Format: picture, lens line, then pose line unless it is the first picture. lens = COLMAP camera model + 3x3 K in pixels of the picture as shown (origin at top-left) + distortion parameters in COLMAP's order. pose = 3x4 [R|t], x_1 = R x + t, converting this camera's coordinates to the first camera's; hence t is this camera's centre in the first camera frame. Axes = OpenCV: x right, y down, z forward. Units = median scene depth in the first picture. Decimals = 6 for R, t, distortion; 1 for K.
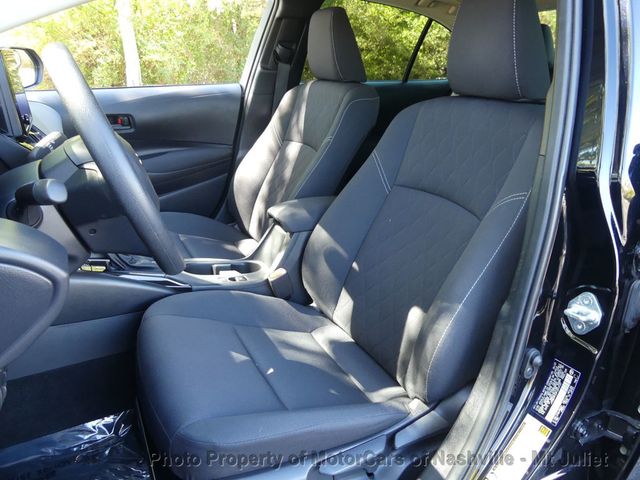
lens RADIAL K [[486.8, 0, 320.0], [0, 486.8, 240.0], [0, 0, 1]] dist [-0.001066, -0.001633]
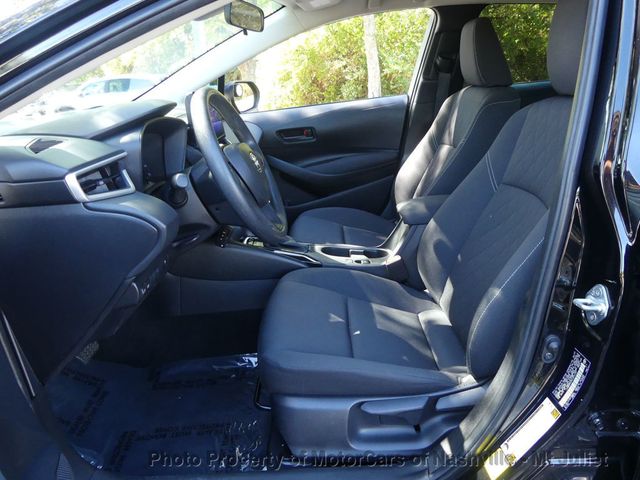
lens RADIAL K [[486.8, 0, 320.0], [0, 486.8, 240.0], [0, 0, 1]] dist [-0.001066, -0.001633]
pose [[0.883213, 0.059353, -0.465201, 0.286409], [-0.064314, 0.997916, 0.005215, 0.027091], [0.464541, 0.025313, 0.885190, -0.104579]]
